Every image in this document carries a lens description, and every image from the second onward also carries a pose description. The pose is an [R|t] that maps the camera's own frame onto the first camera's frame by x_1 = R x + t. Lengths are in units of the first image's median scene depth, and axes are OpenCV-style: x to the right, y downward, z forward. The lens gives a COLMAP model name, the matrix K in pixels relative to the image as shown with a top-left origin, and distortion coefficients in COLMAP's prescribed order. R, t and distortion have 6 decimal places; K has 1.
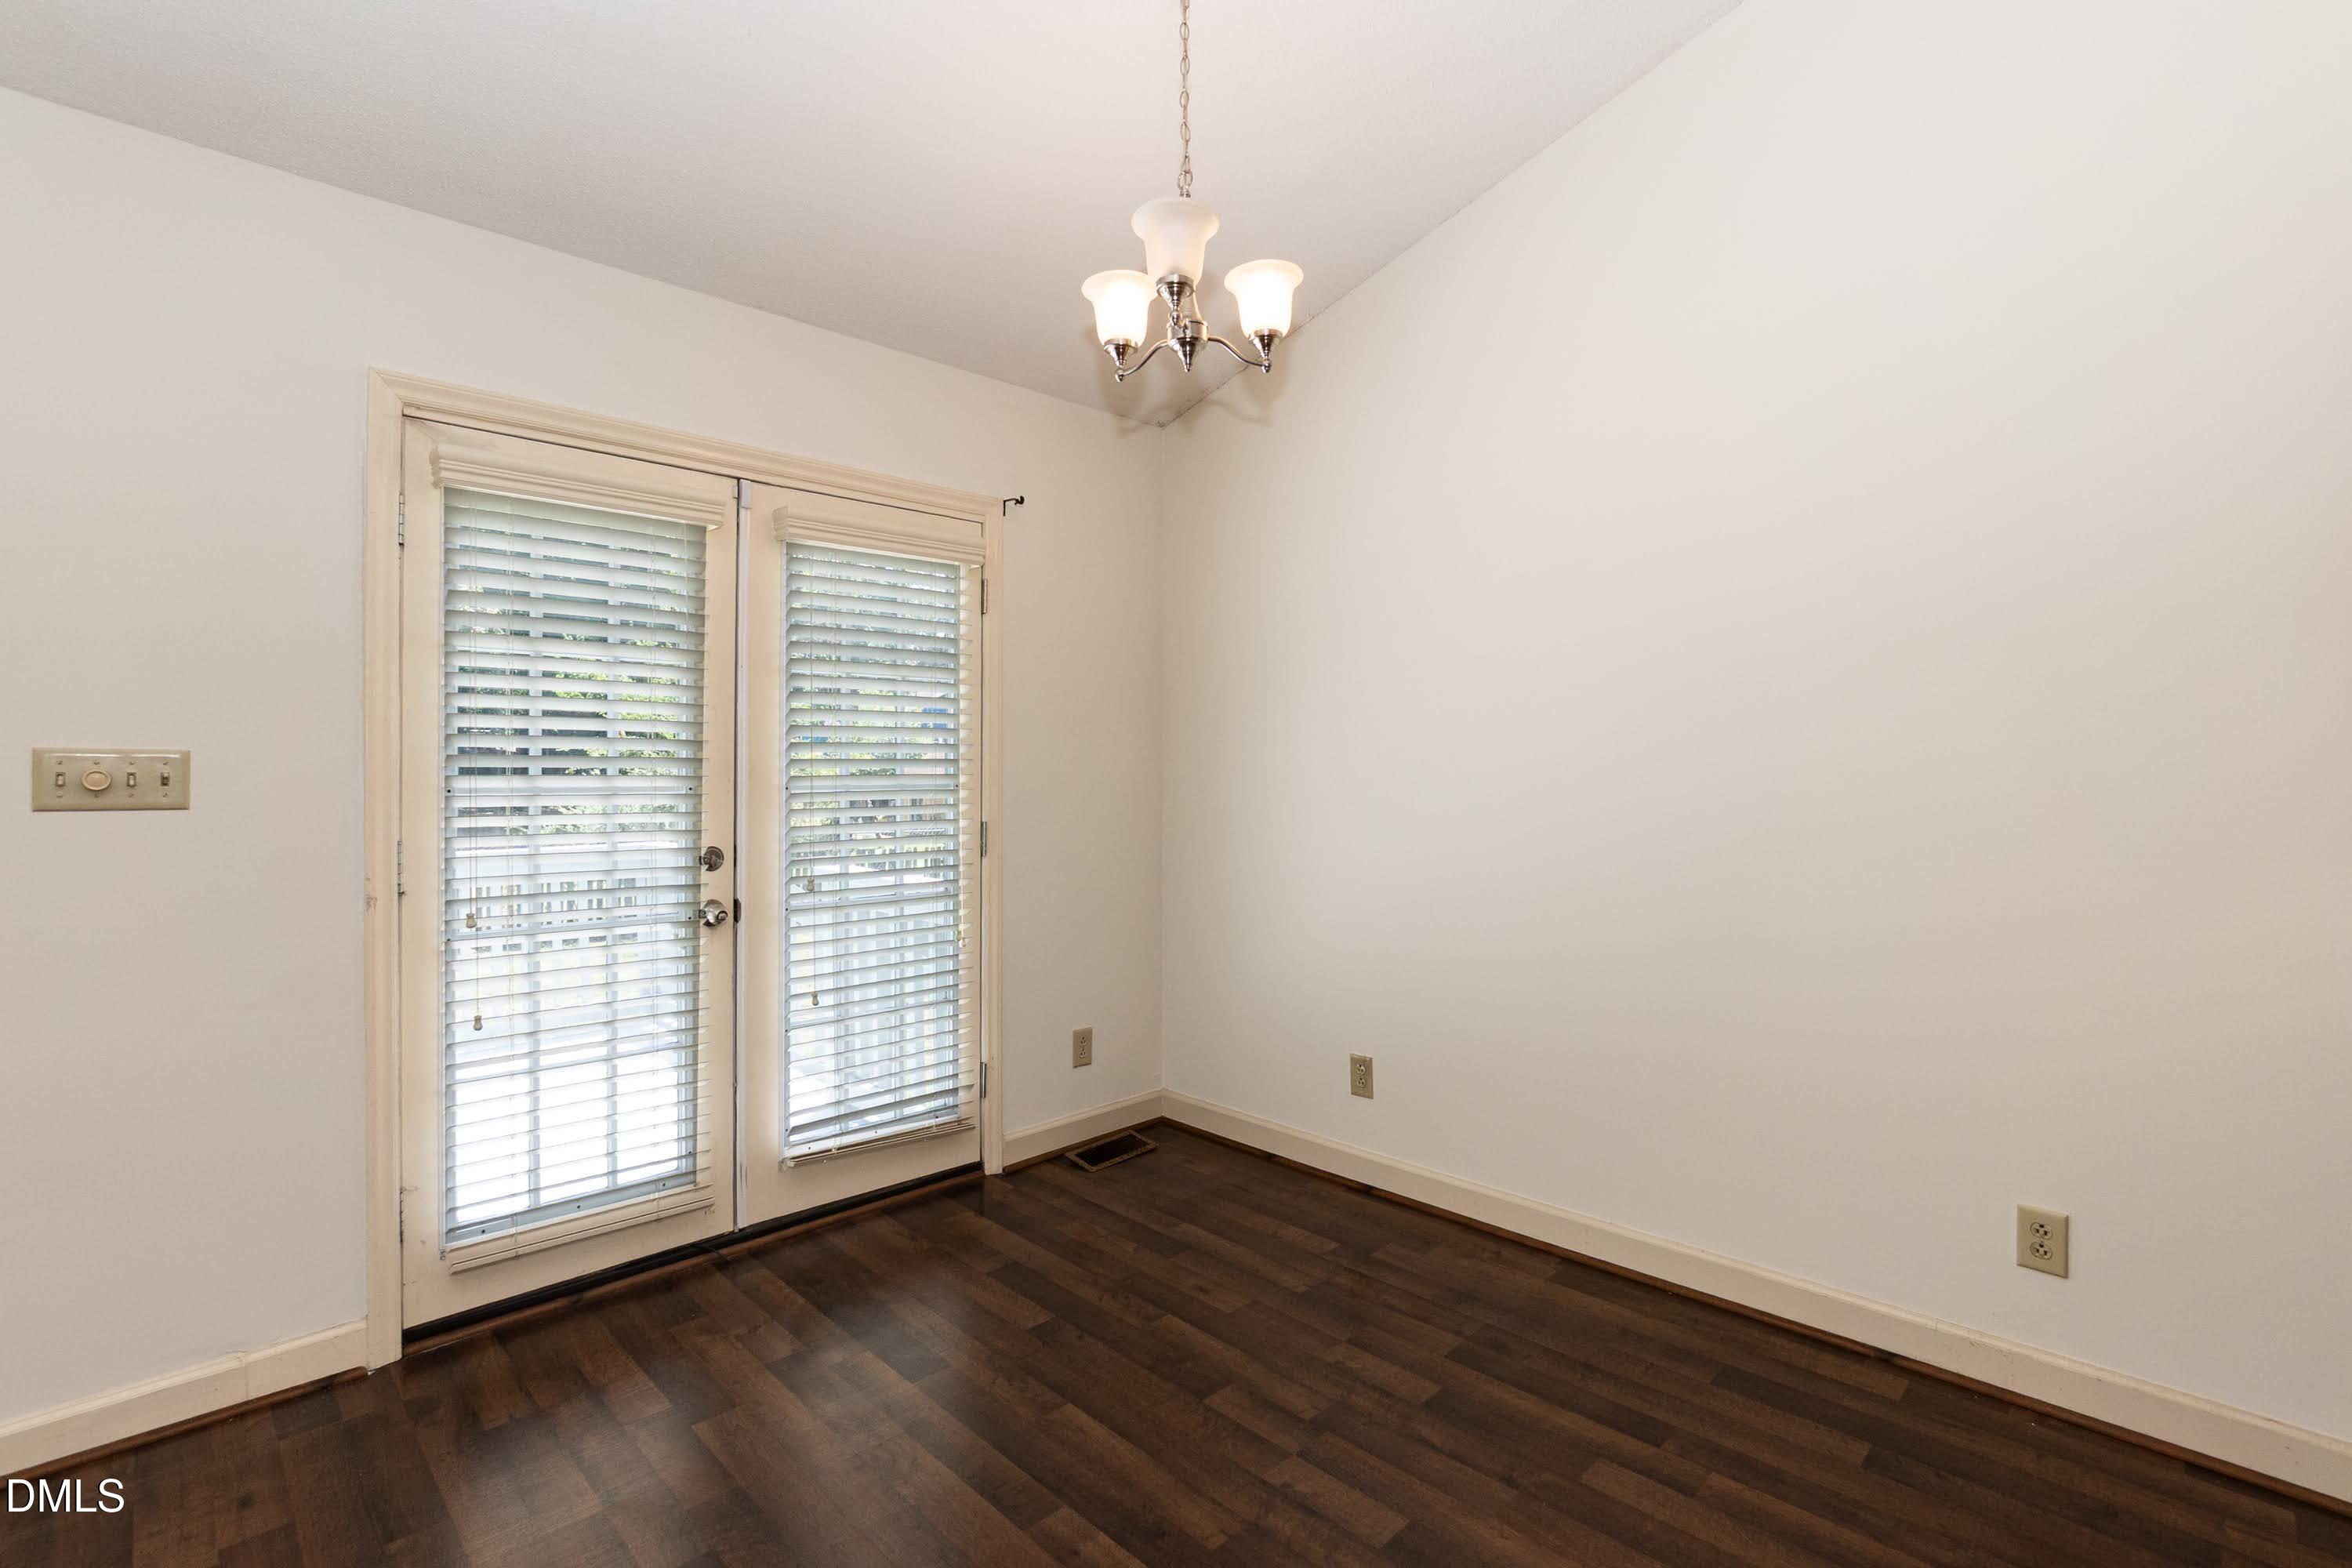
lens RADIAL K [[1059.4, 0, 1176.3], [0, 1059.4, 776.7], [0, 0, 1]] dist [-0.023274, -0.000013]
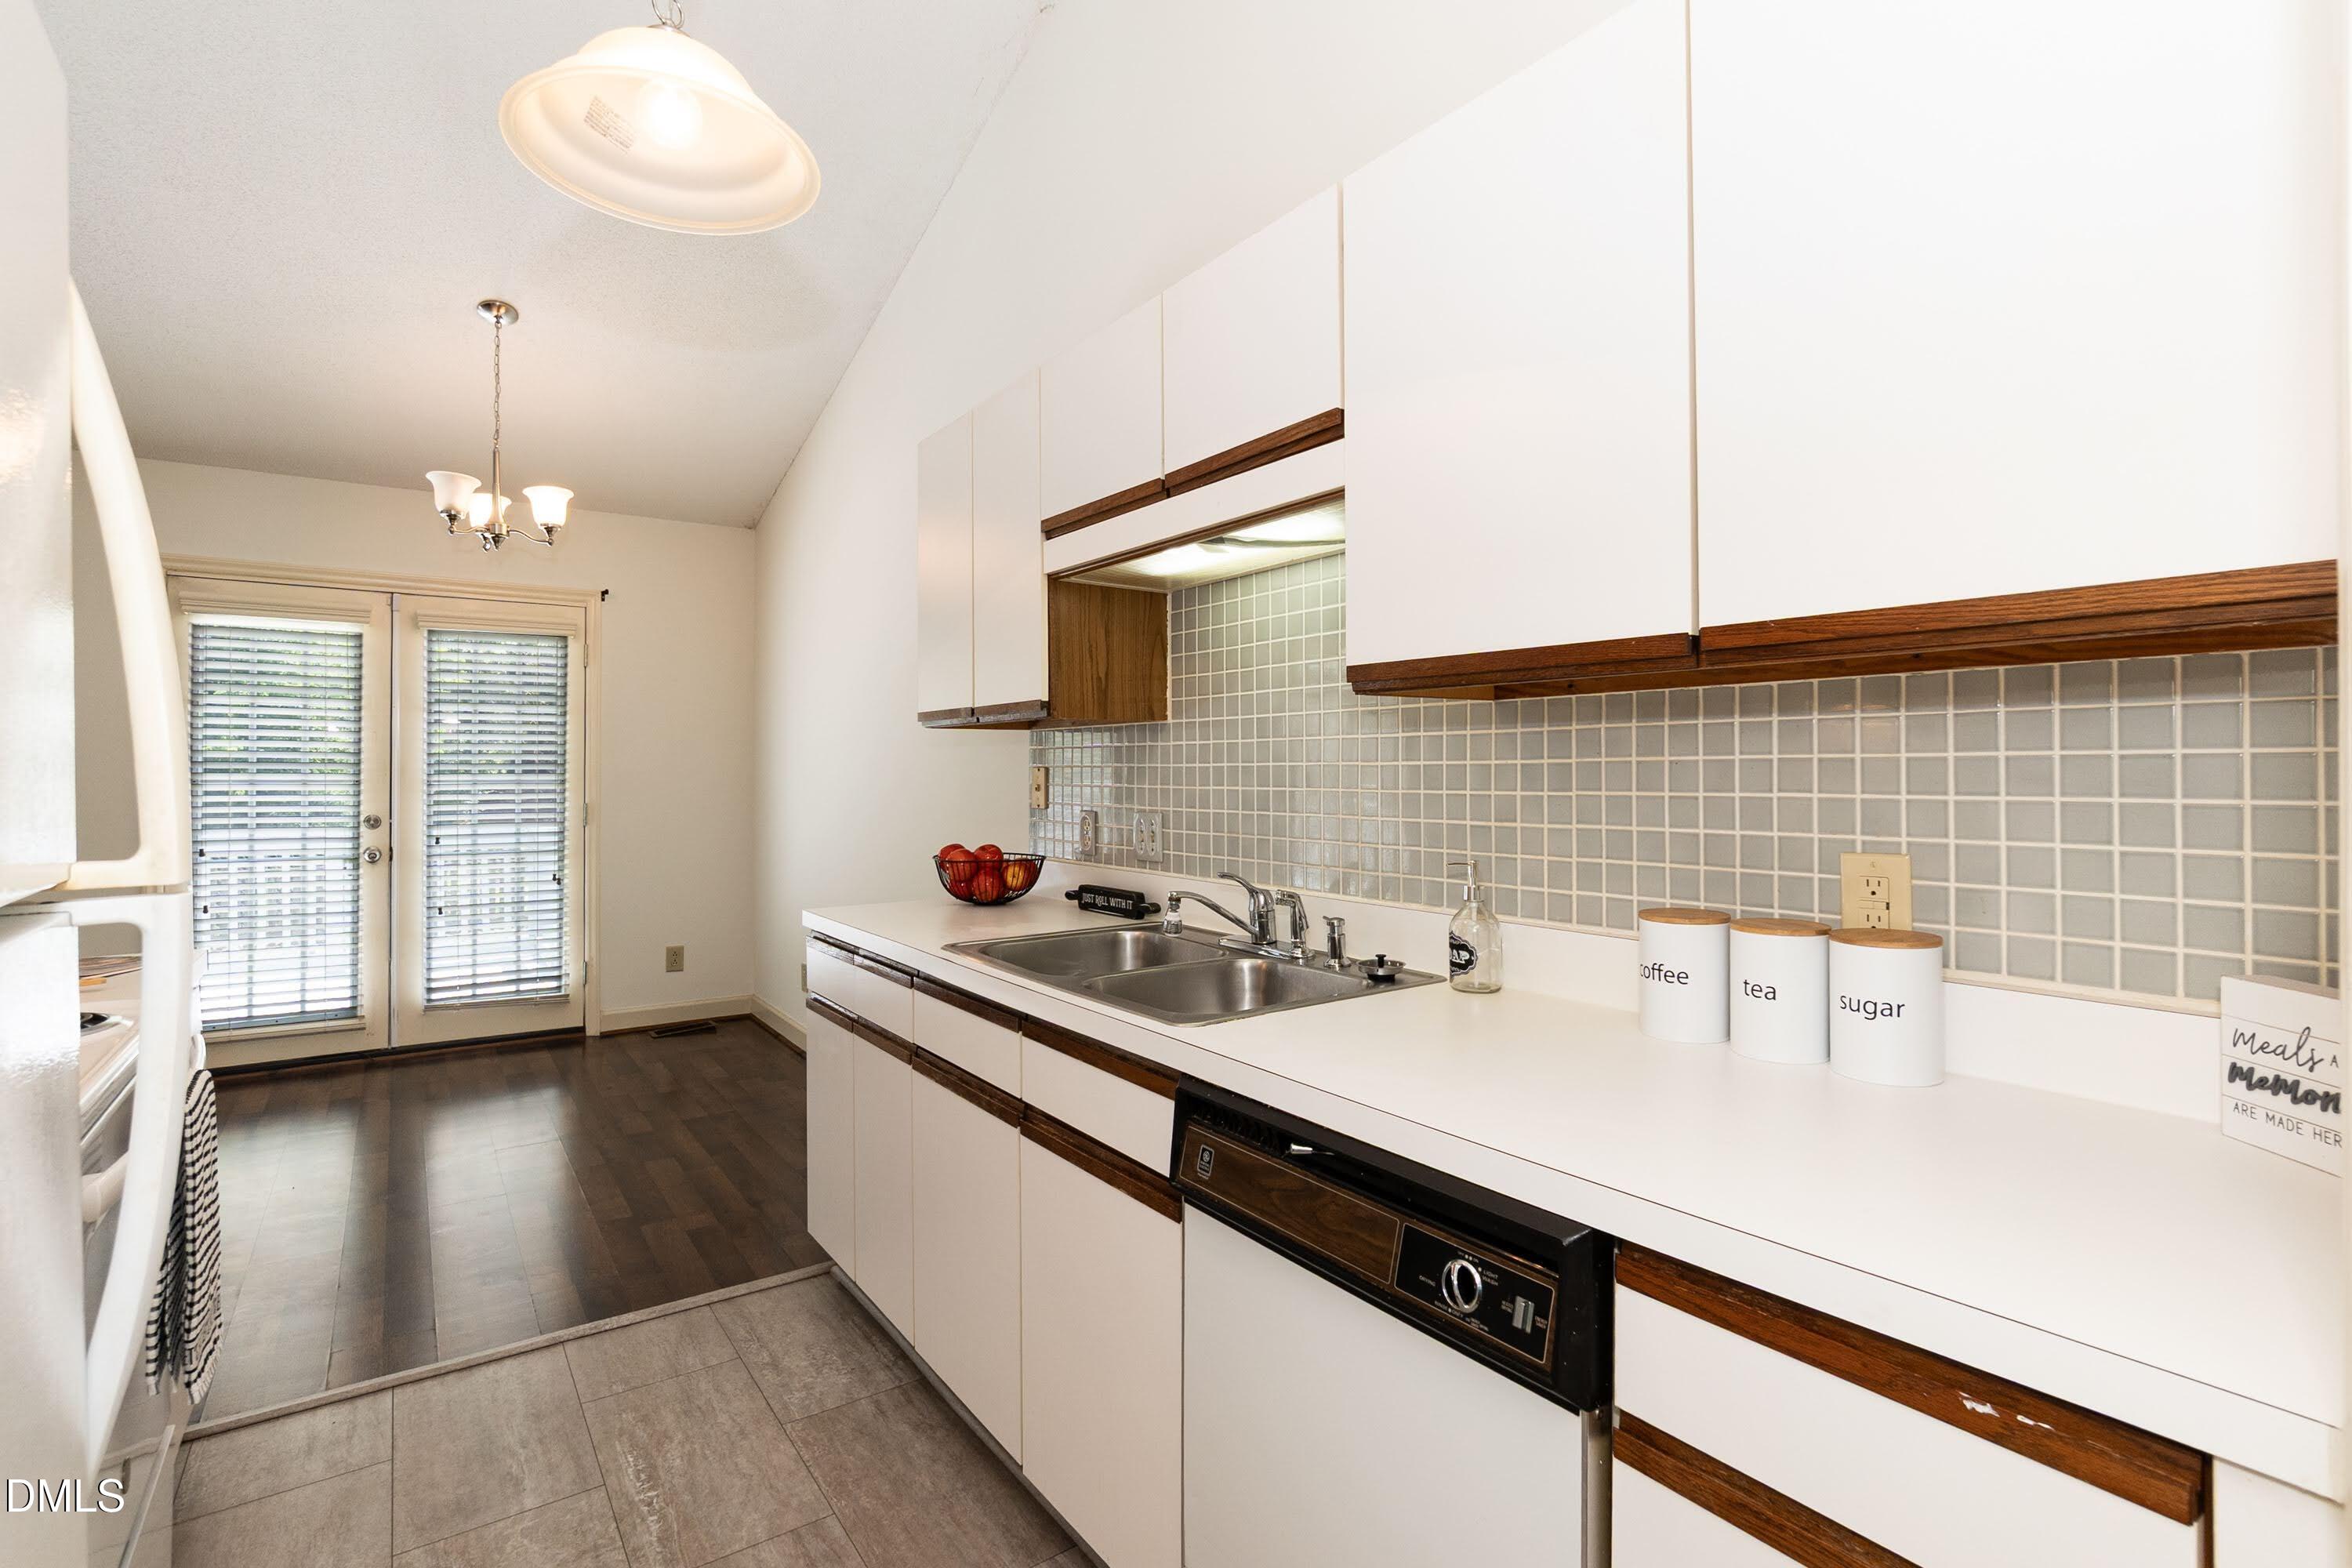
lens RADIAL K [[1059.4, 0, 1172.0], [0, 1059.4, 778.9], [0, 0, 1]] dist [-0.023274, -0.000013]
pose [[0.989058, 0.003389, -0.147488, 1.037676], [-0.002758, 0.999986, 0.004476, -0.002670], [0.147501, -0.004021, 0.989054, -0.442337]]
